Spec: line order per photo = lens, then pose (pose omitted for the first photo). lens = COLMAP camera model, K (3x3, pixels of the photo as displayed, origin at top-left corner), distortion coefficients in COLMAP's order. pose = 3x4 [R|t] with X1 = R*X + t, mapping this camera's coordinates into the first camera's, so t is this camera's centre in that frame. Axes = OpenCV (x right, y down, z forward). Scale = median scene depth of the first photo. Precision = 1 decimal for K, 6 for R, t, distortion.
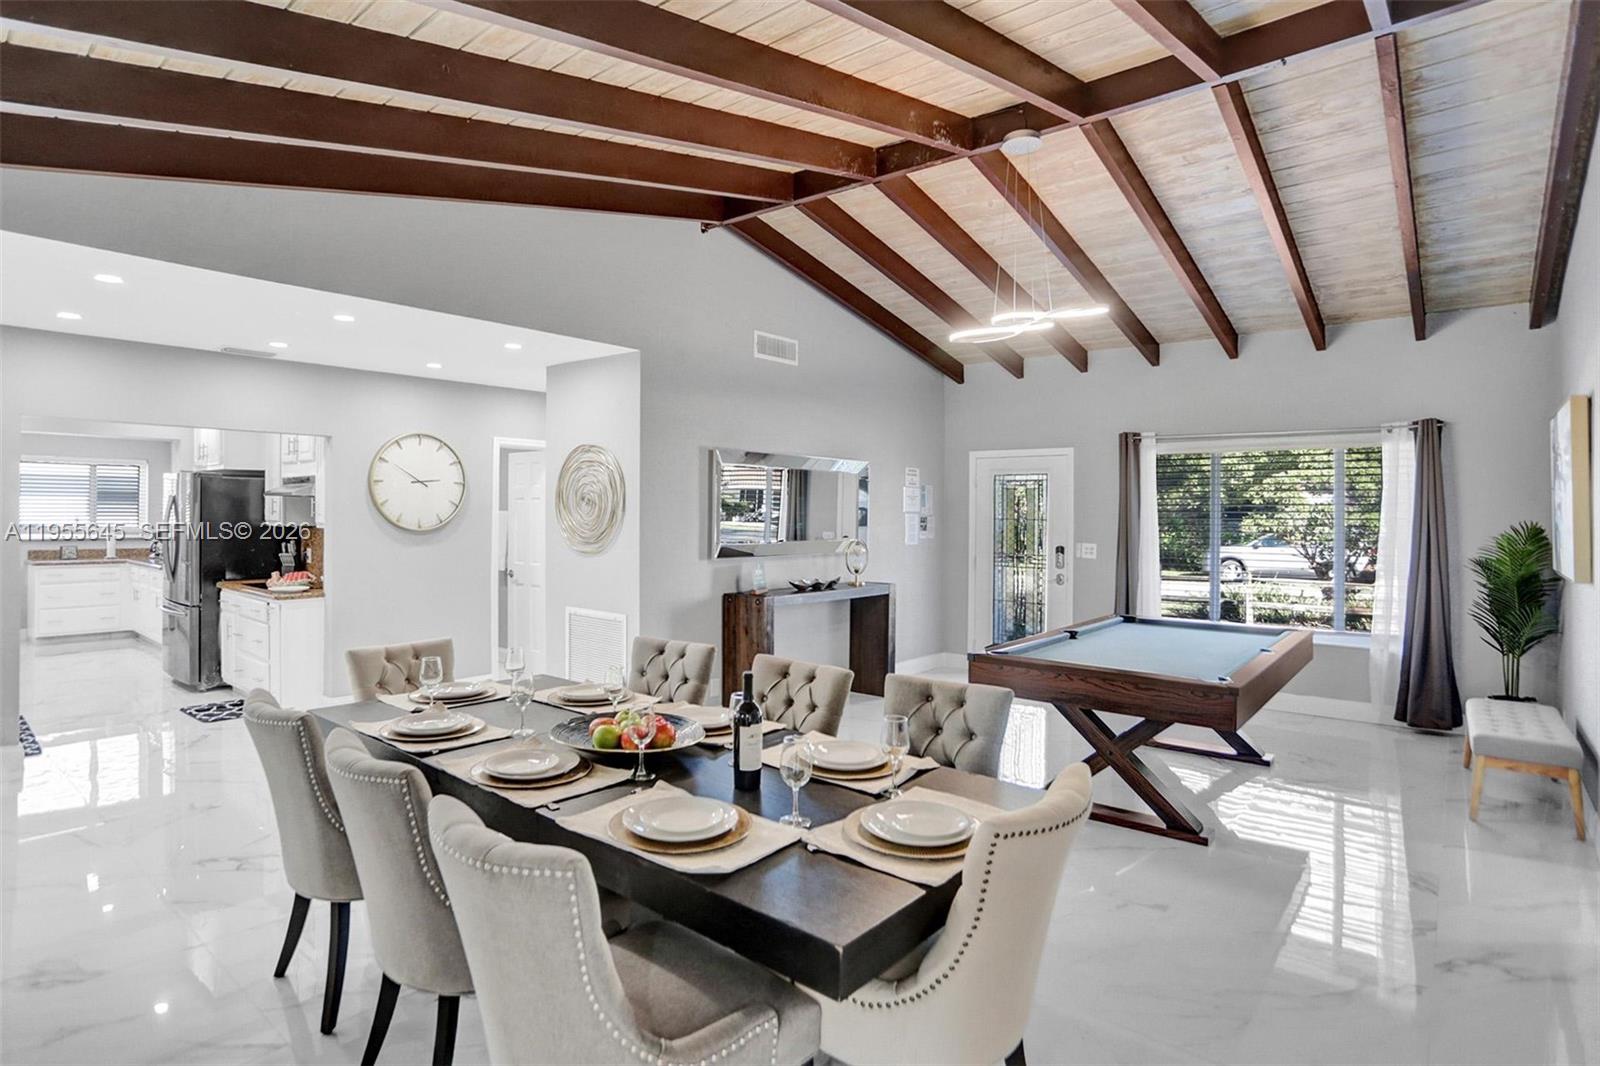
lens RADIAL K [[780.1, 0, 790.8], [0, 780.1, 519.2], [0, 0, 1]] dist [-0.049025, 0.011477]
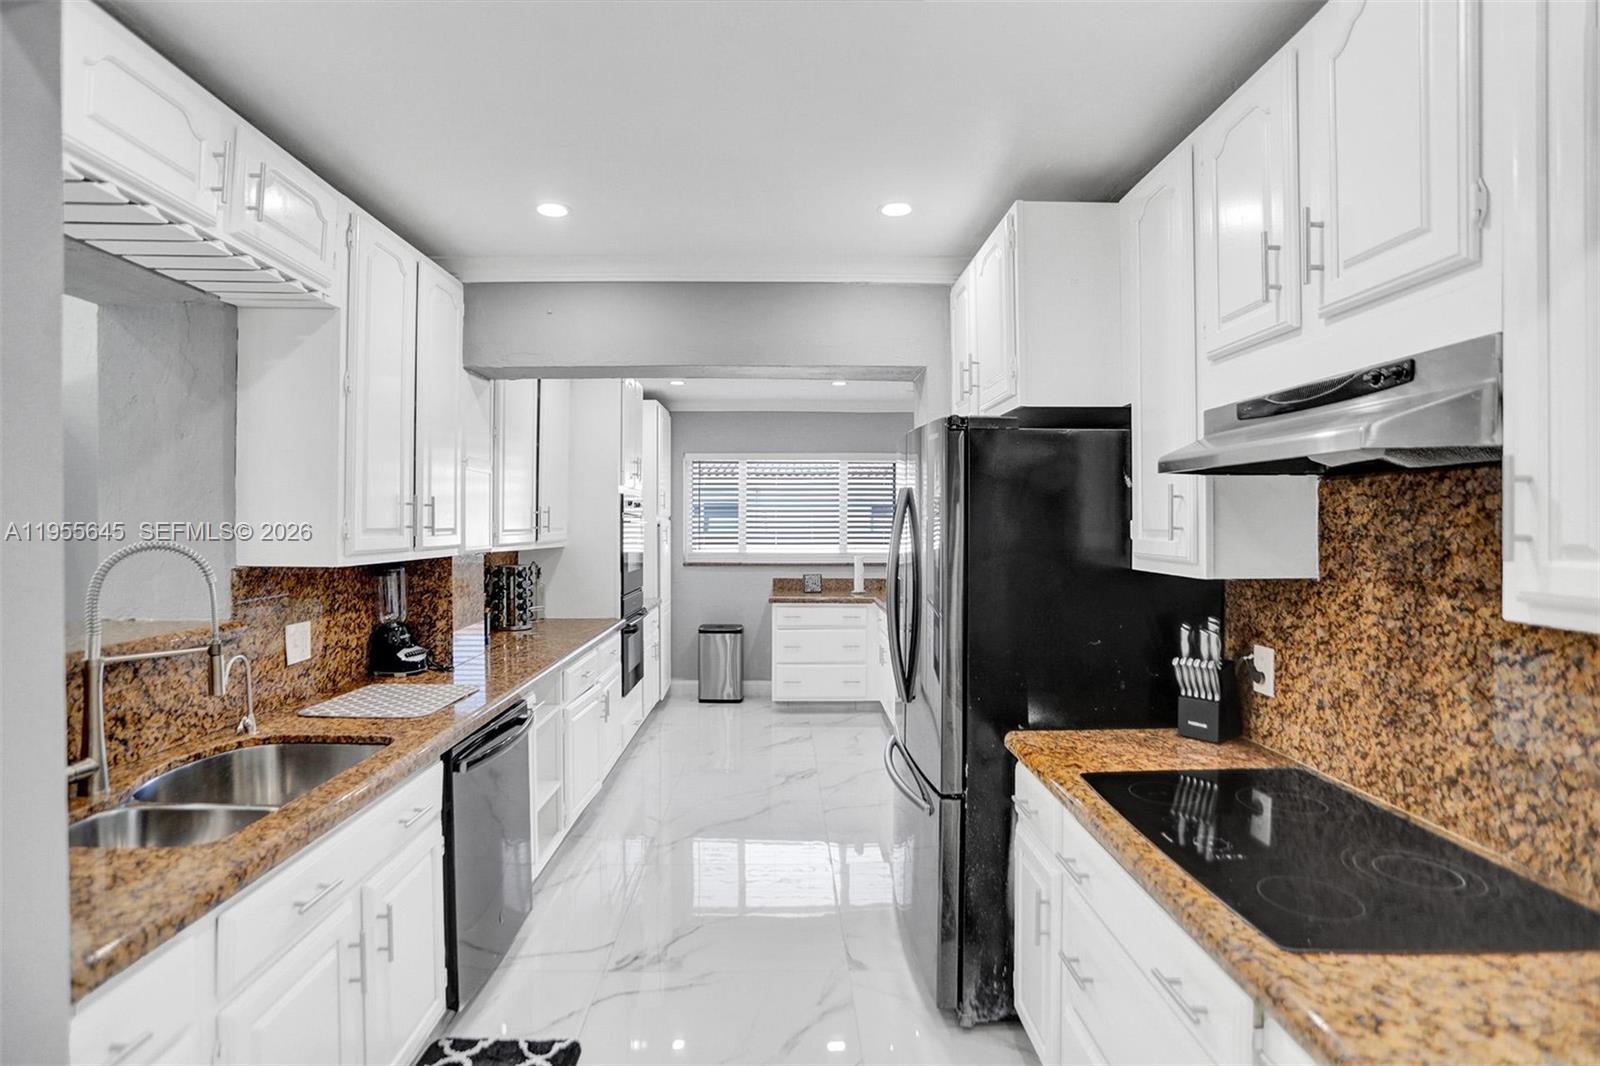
lens RADIAL K [[780.1, 0, 799.5], [0, 780.1, 530.0], [0, 0, 1]] dist [-0.049025, 0.011477]
pose [[0.644687, -0.004357, -0.764434, -0.314073], [0.006971, 0.999976, 0.000180, -0.006052], [0.764415, -0.005445, 0.644702, 0.404673]]
